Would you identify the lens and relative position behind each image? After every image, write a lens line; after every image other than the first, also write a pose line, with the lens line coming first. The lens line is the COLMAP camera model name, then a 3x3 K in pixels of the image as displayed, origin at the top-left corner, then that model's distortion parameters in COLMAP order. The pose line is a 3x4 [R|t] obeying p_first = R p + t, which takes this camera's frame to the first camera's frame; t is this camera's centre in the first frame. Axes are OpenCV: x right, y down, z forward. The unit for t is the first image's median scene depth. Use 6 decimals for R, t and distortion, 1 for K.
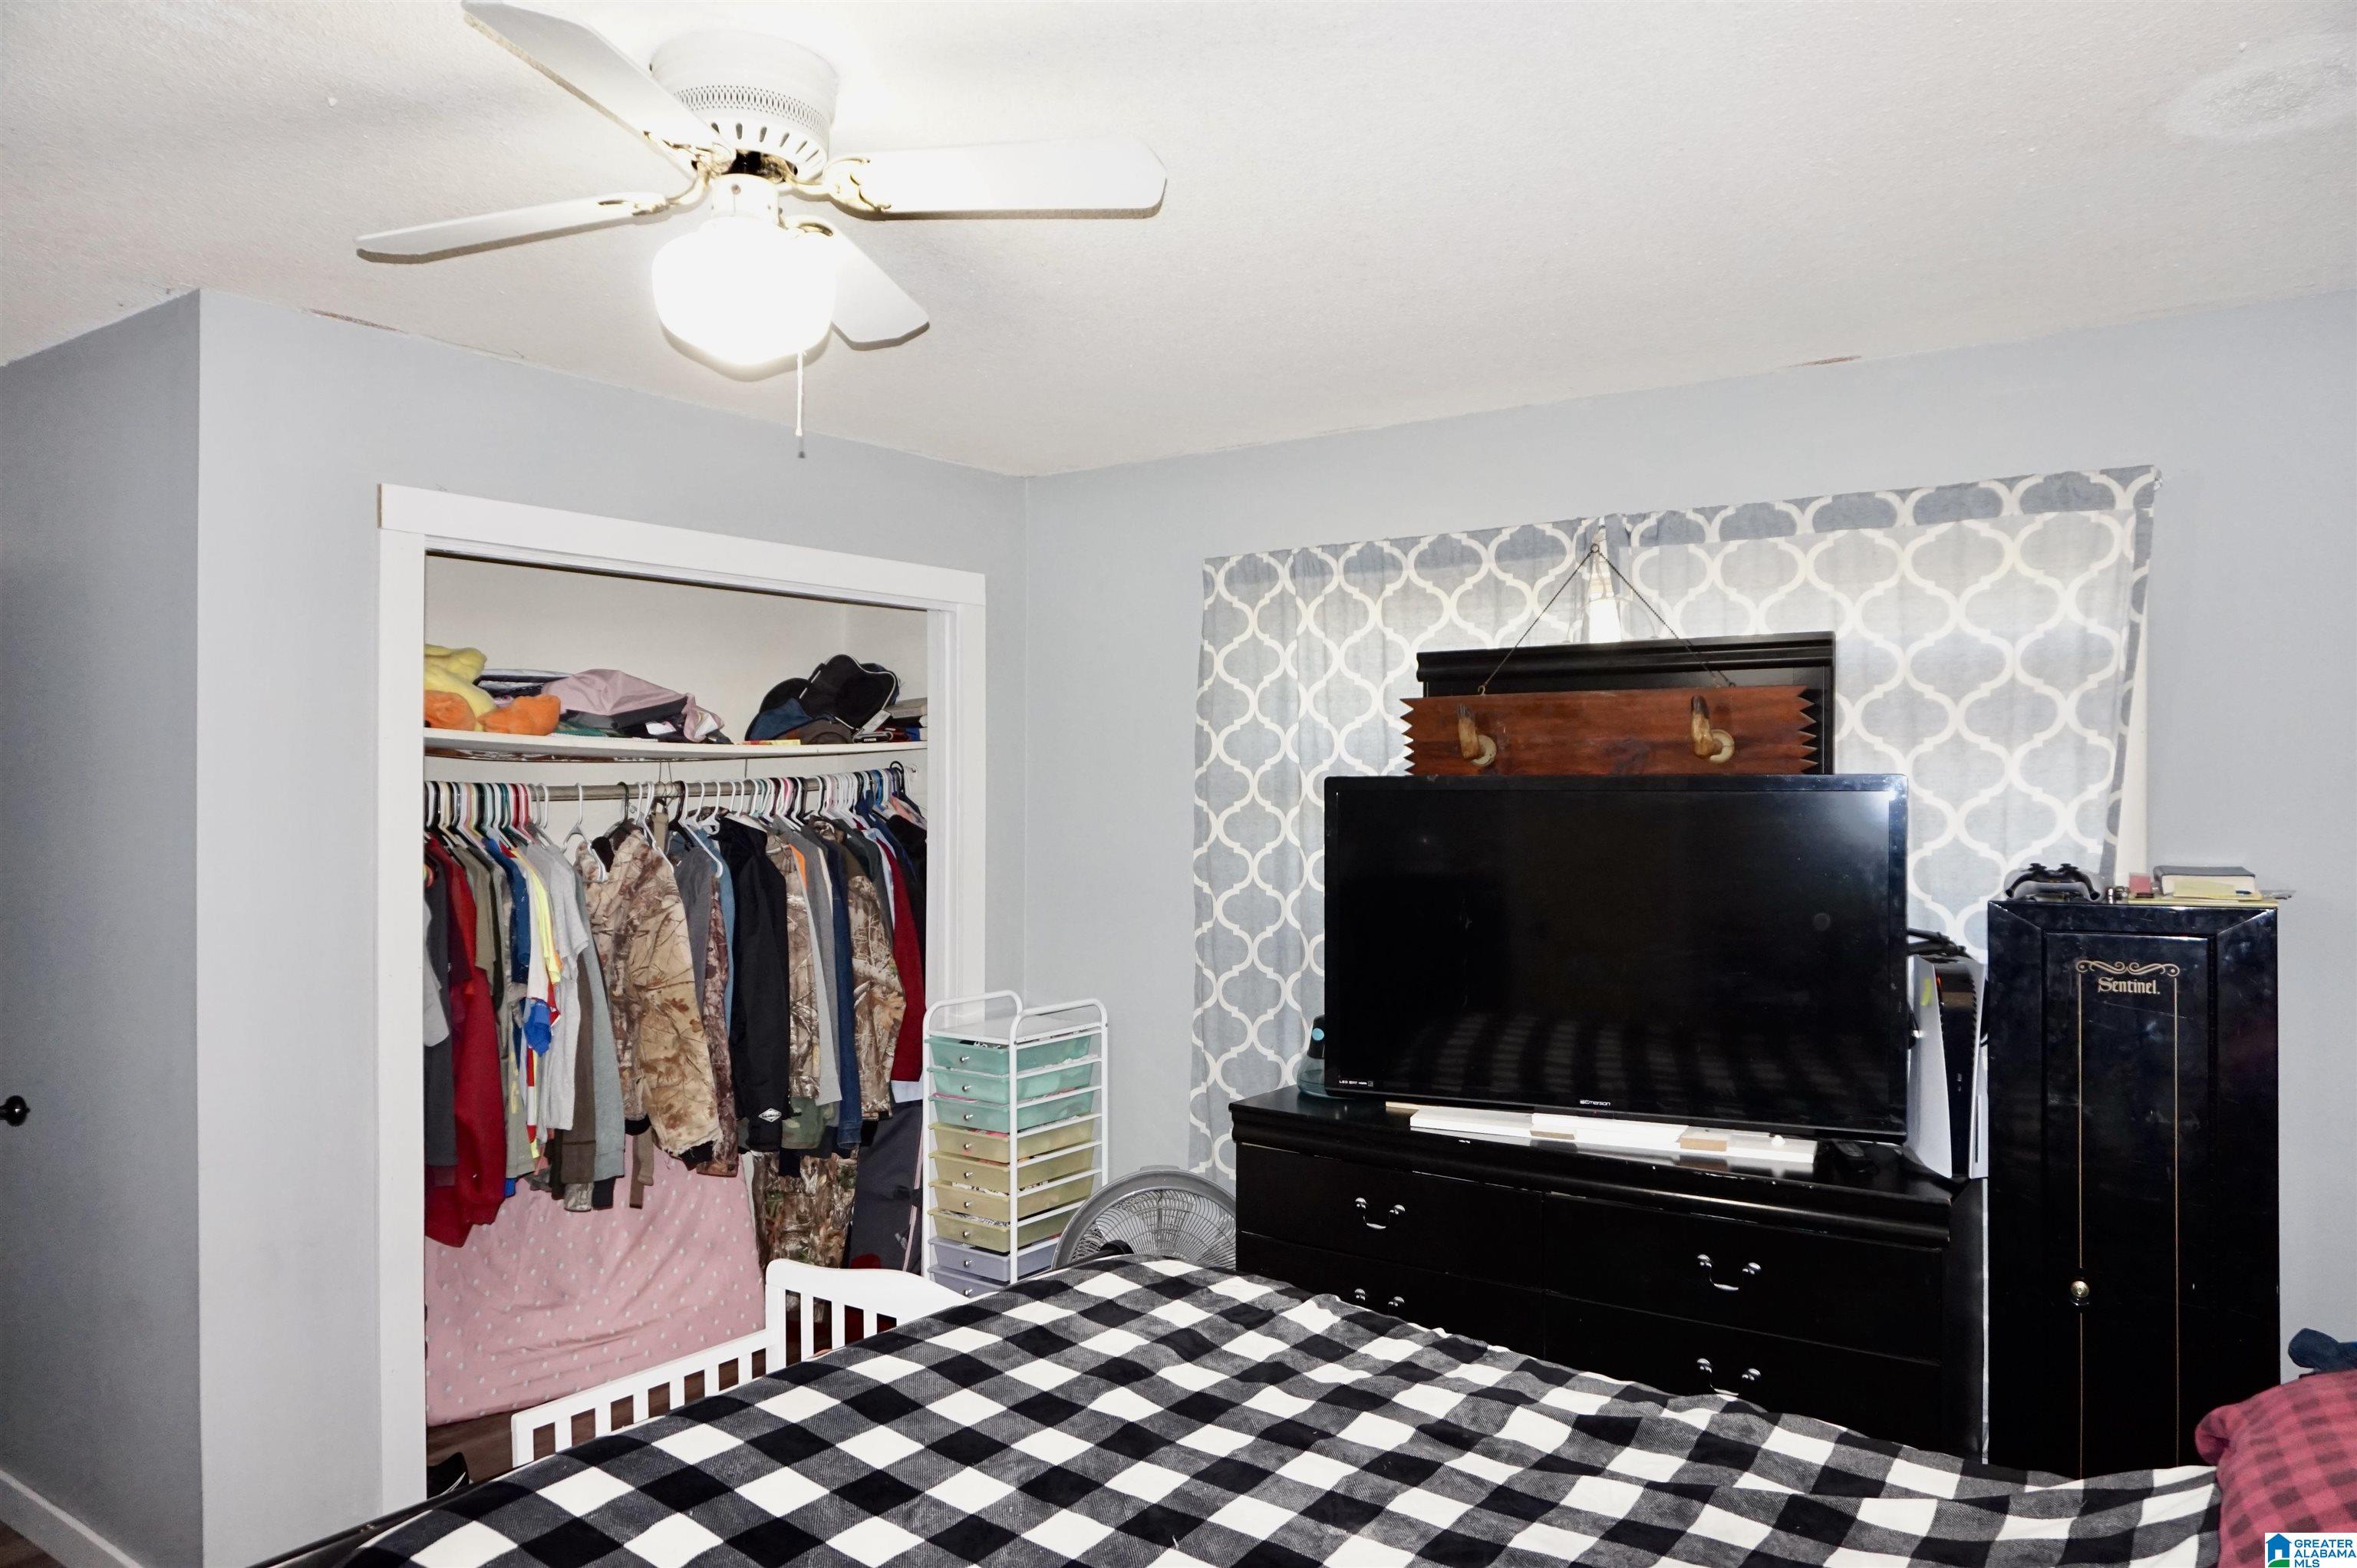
lens RADIAL K [[1596.8, 0, 1179.2], [0, 1596.8, 777.2], [0, 0, 1]] dist [-0.037782, 0.028156]
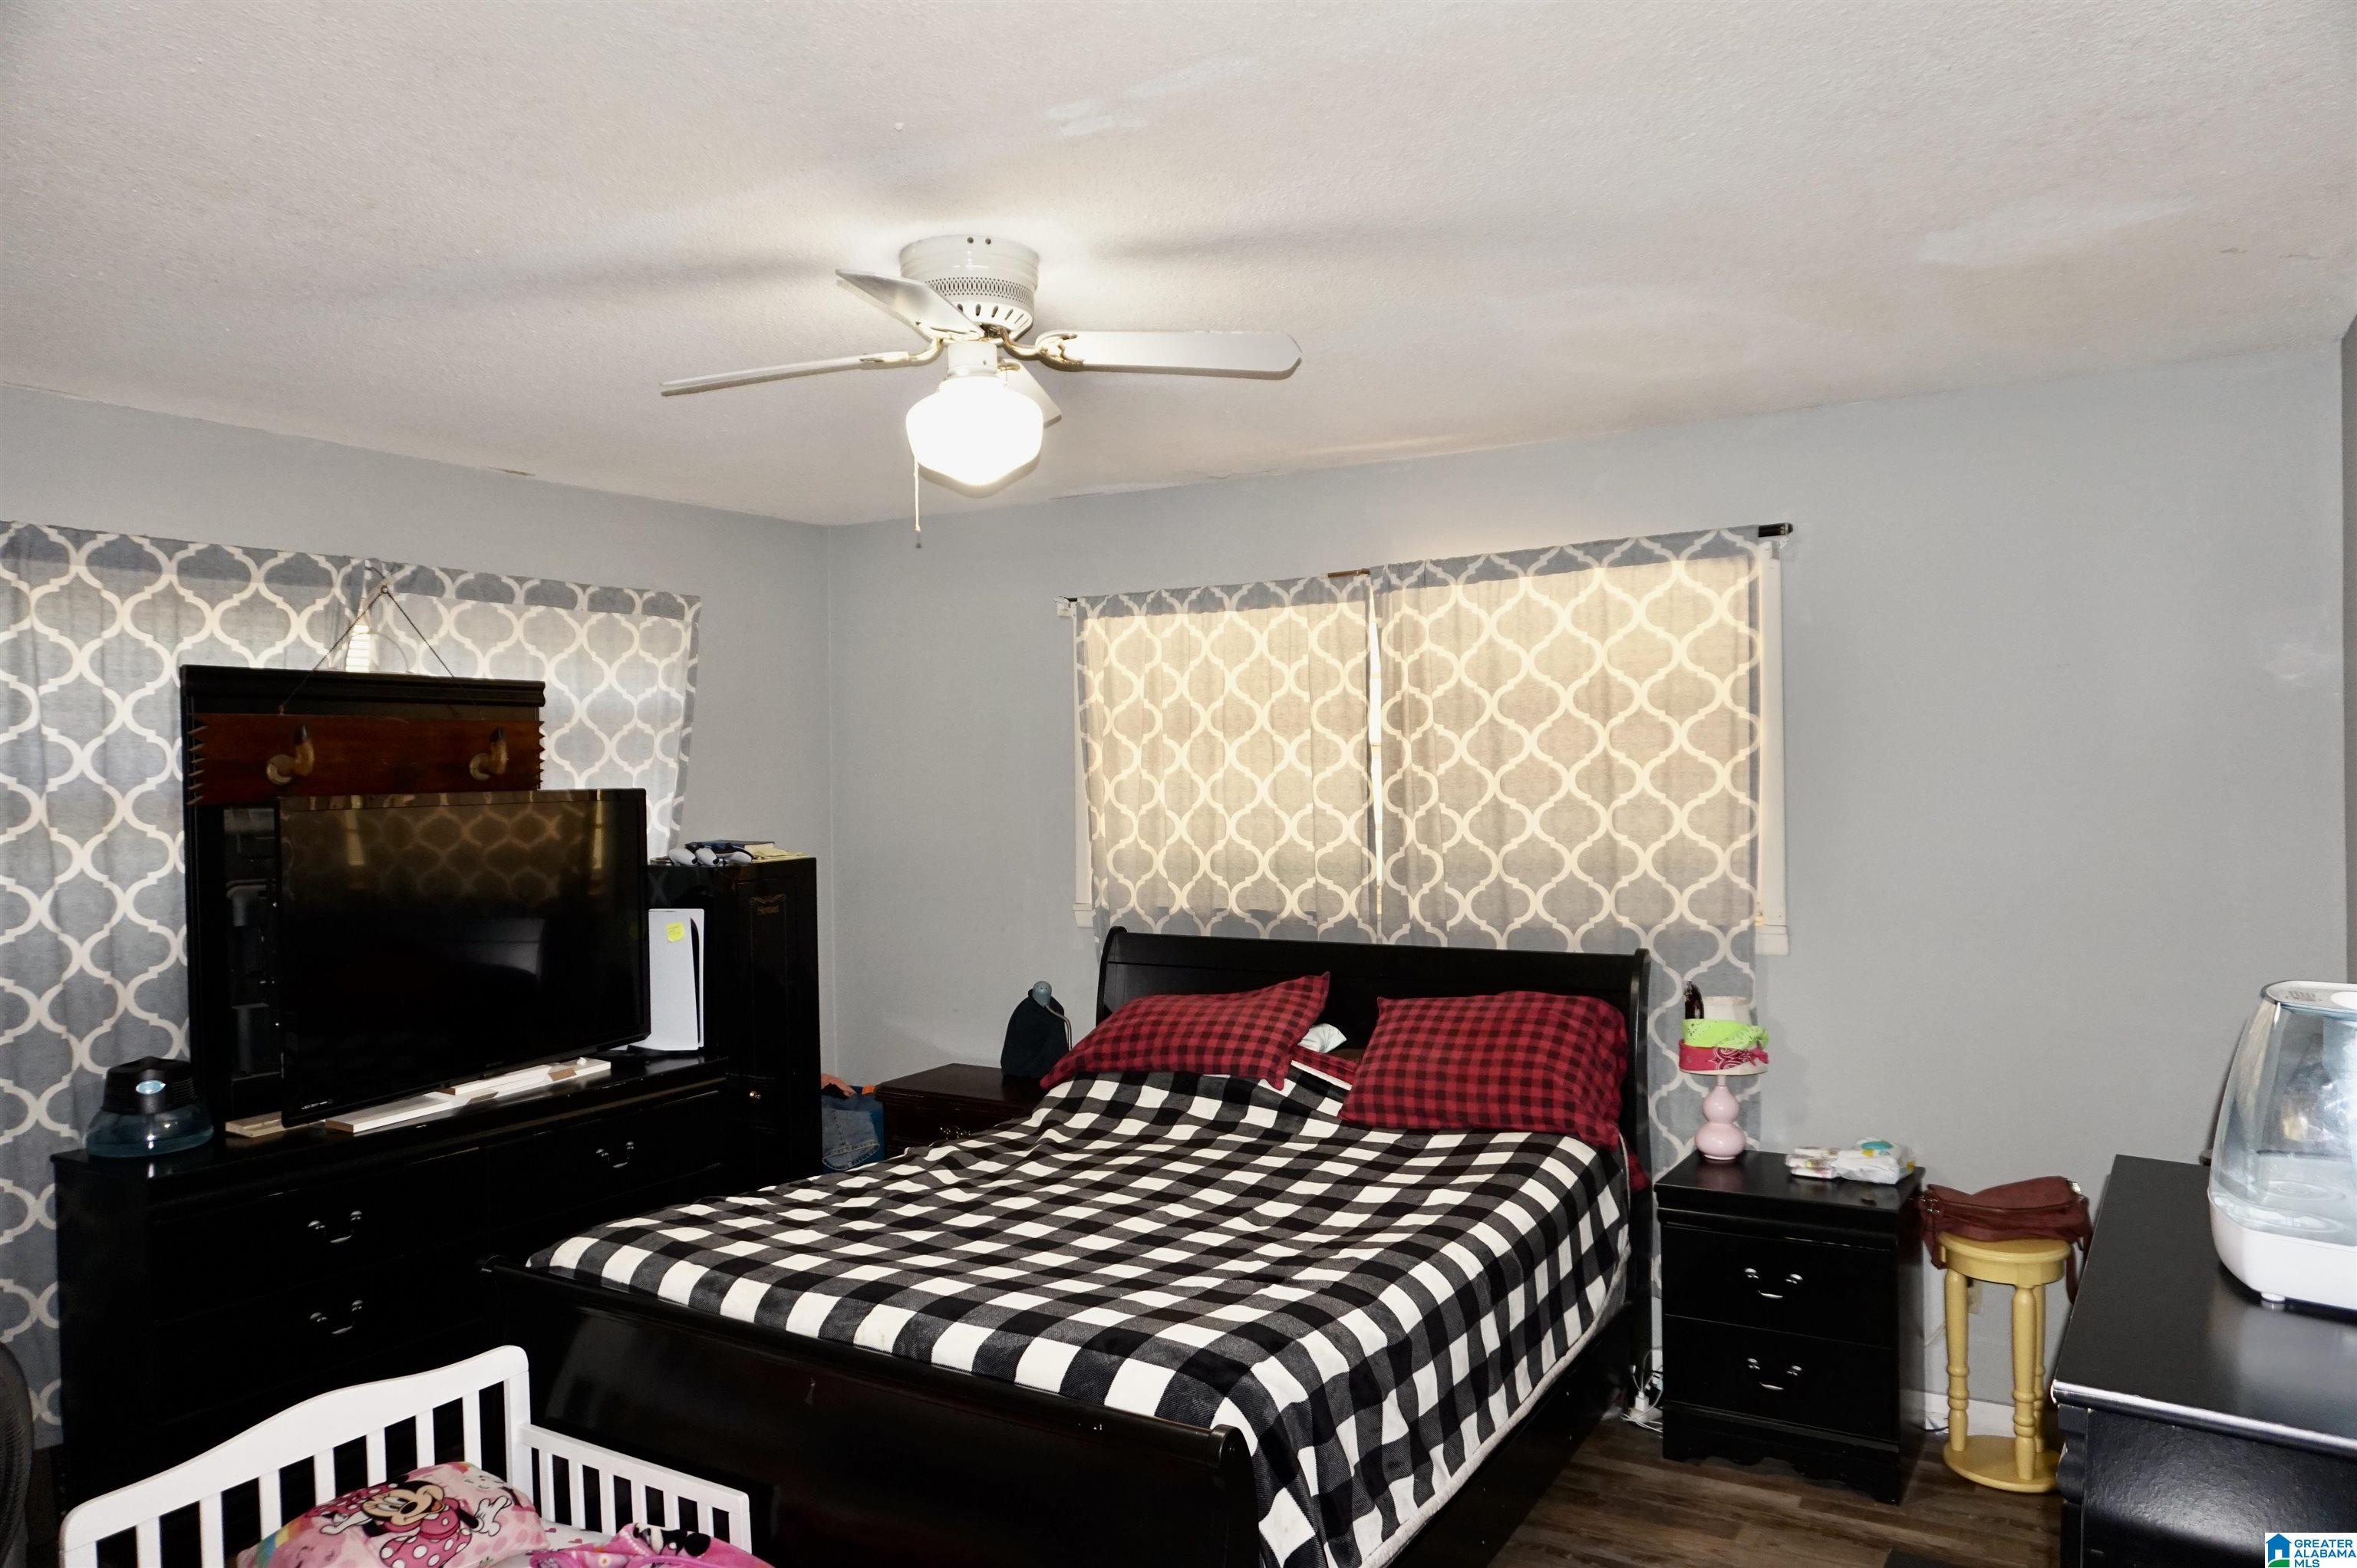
lens RADIAL K [[1599.7, 0, 1178.5], [0, 1599.7, 784.0], [0, 0, 1]] dist [-0.042556, 0.036549]
pose [[-0.058745, -0.006305, 0.998253, -0.938162], [0.008900, 0.999937, 0.006840, -0.010169], [-0.998233, 0.009286, -0.058686, 0.540271]]
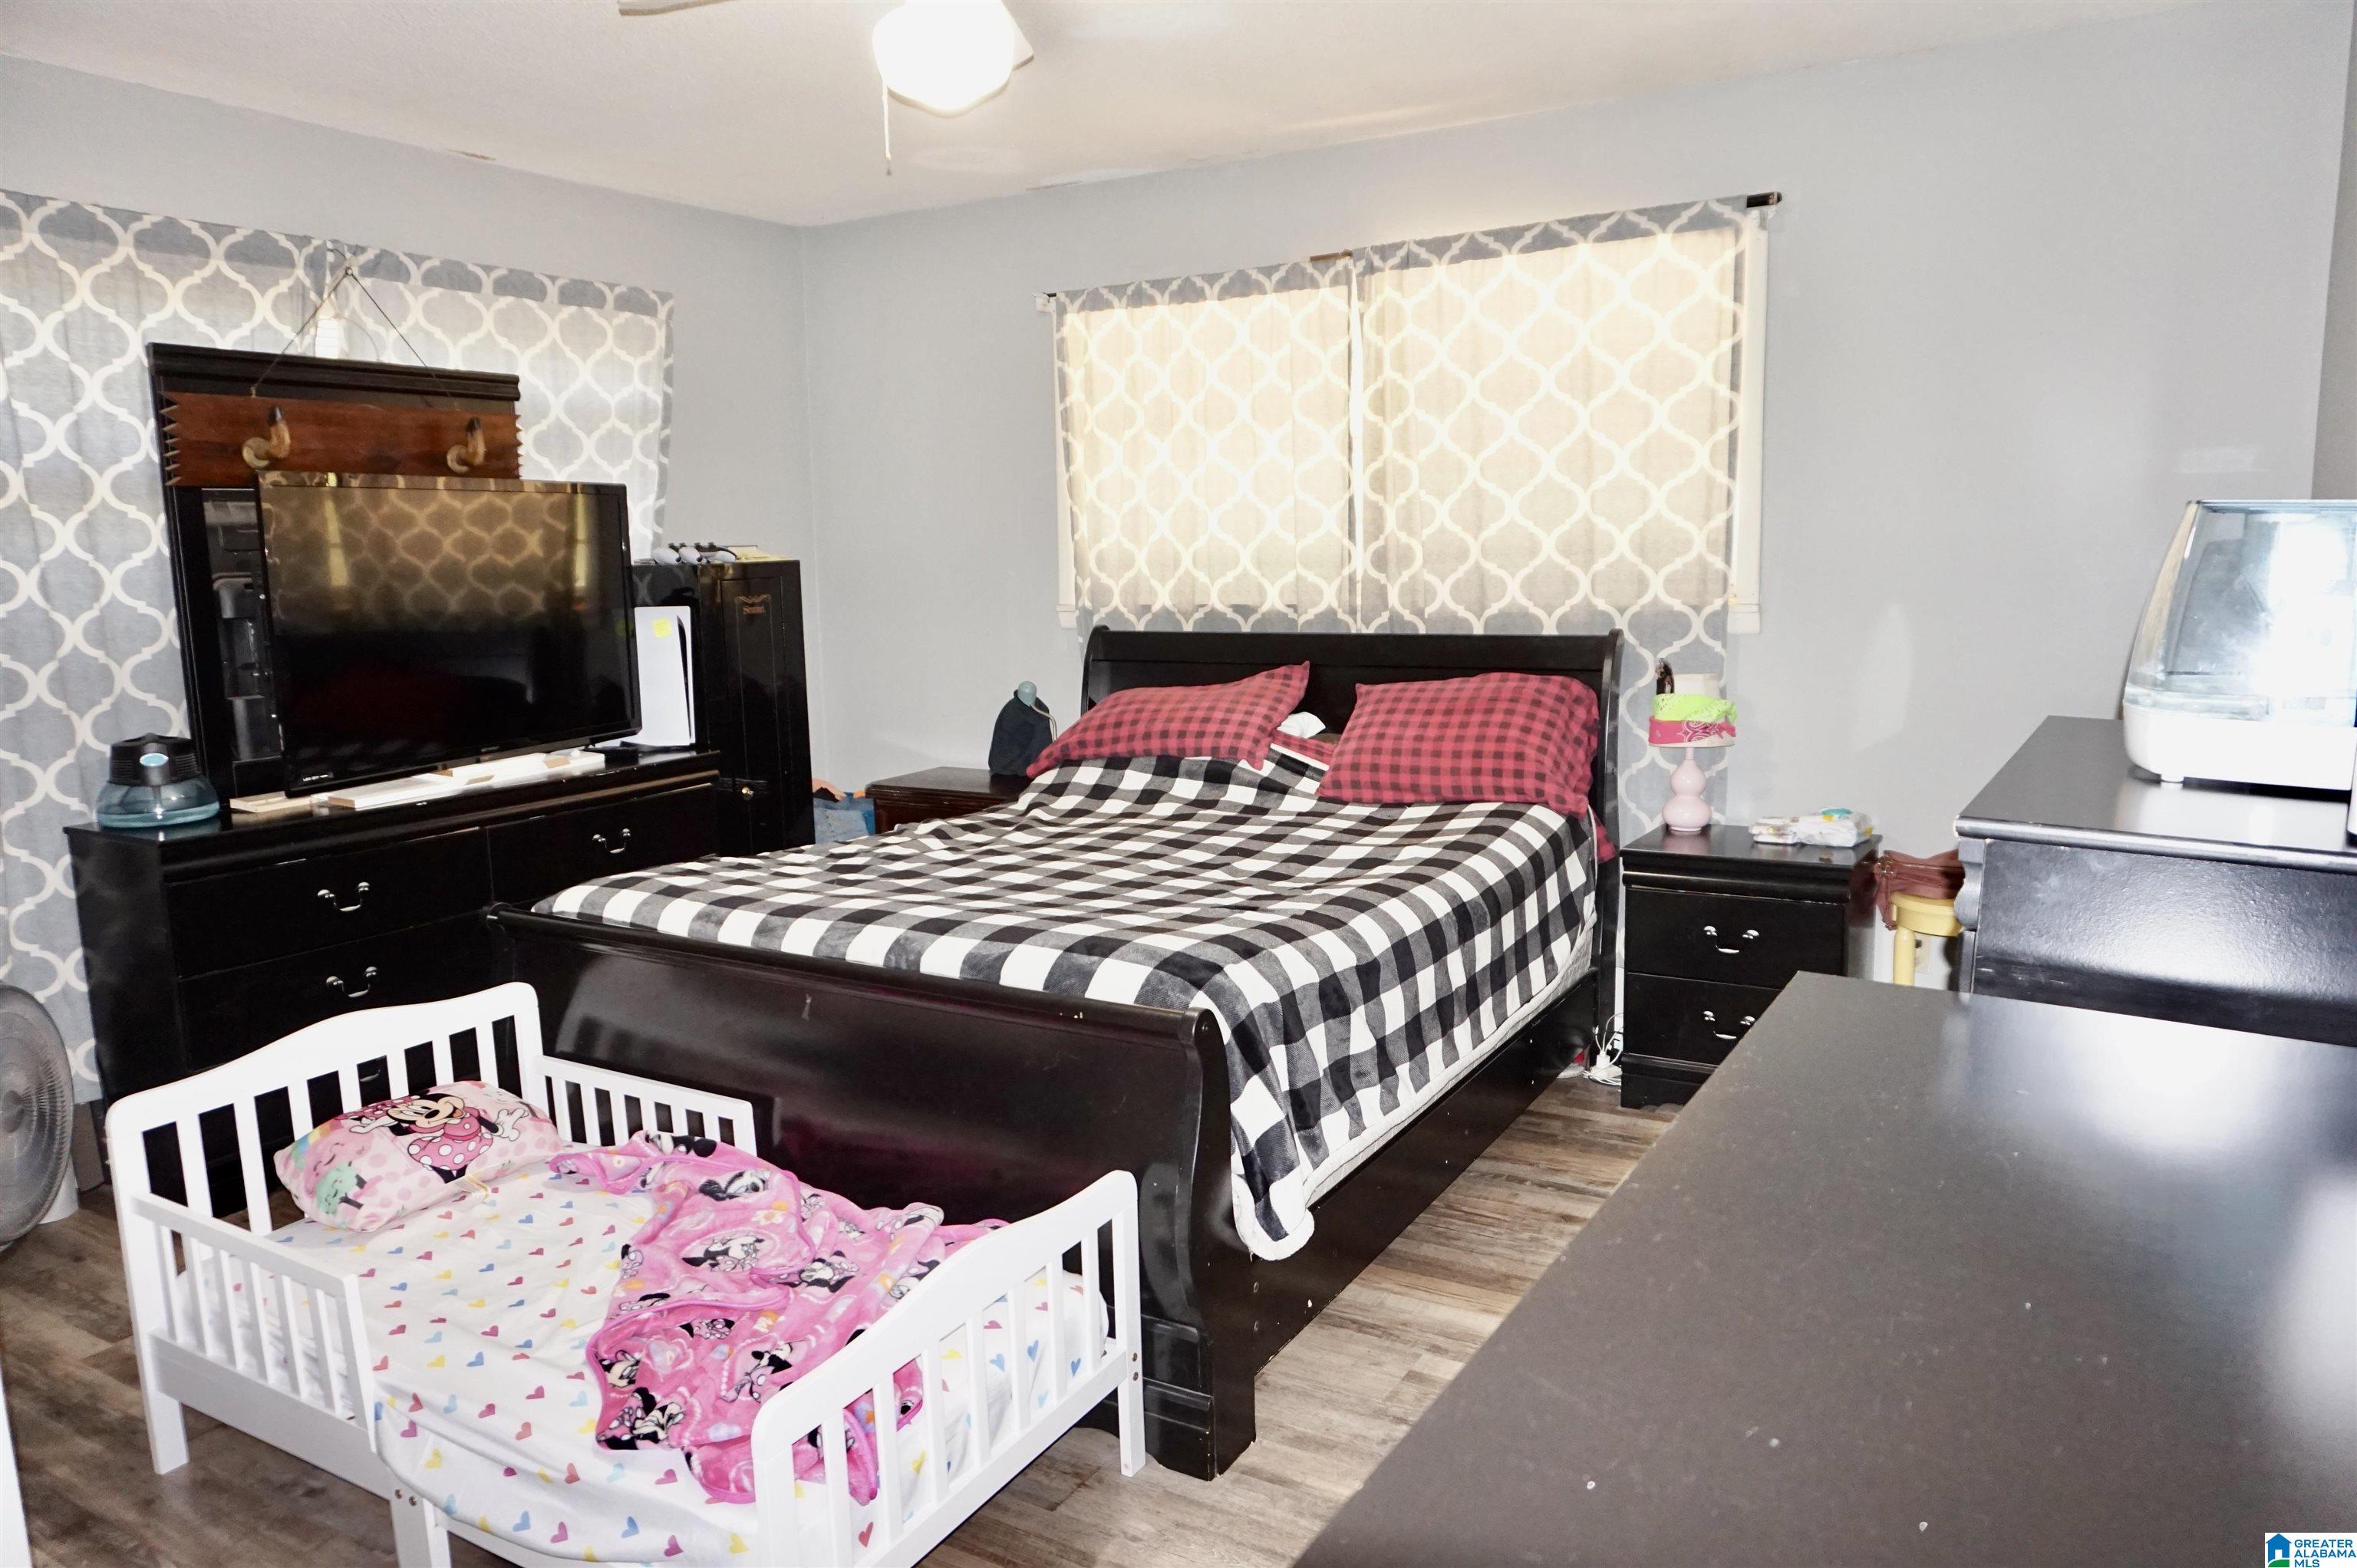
lens RADIAL K [[1596.8, 0, 1179.2], [0, 1596.8, 777.2], [0, 0, 1]] dist [-0.037782, 0.028156]
pose [[-0.065437, -0.142751, 0.987593, -0.957171], [0.013351, 0.989500, 0.143912, 0.055664], [-0.997767, 0.022603, -0.062844, 0.535080]]
